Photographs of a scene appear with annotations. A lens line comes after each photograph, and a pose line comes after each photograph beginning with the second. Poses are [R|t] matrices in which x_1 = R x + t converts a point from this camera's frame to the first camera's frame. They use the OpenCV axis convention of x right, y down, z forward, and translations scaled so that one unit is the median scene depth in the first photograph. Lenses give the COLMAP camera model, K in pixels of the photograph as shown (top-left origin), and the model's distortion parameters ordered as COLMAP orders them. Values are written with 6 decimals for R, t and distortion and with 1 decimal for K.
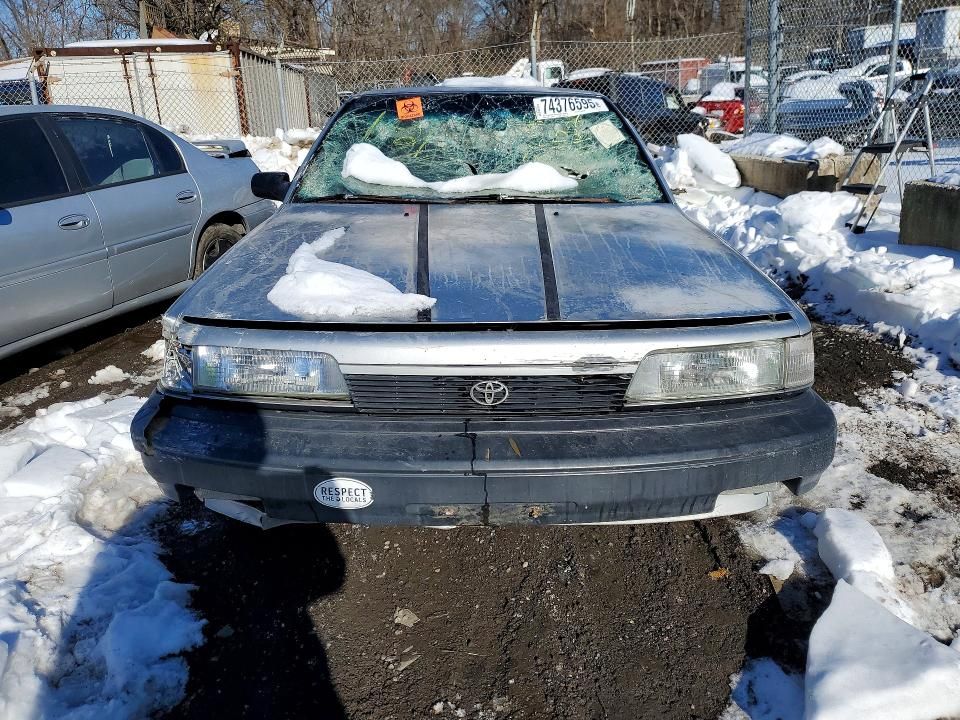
lens RADIAL K [[761.4, 0, 479.1], [0, 761.4, 358.7], [0, 0, 1]] dist [0.002781, 0.008231]
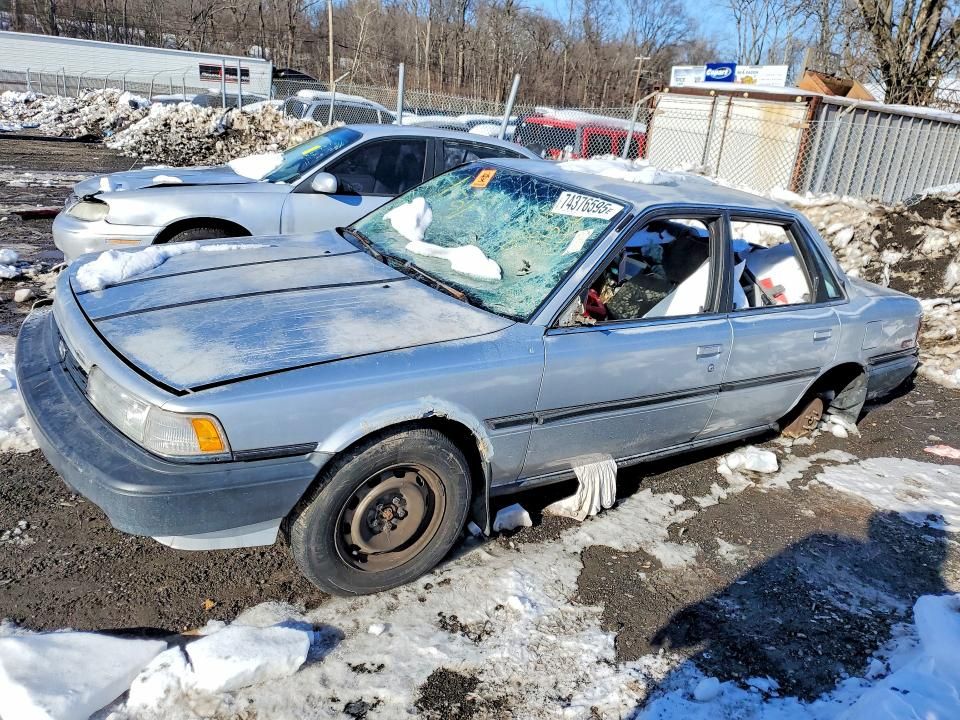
lens RADIAL K [[761.4, 0, 479.5], [0, 761.4, 361.2], [0, 0, 1]] dist [0.002781, 0.008231]
pose [[0.551002, 0.363441, -0.751204, 0.841248], [-0.384469, 0.909511, 0.158026, -0.256601], [0.740662, 0.201742, 0.640875, 0.330456]]
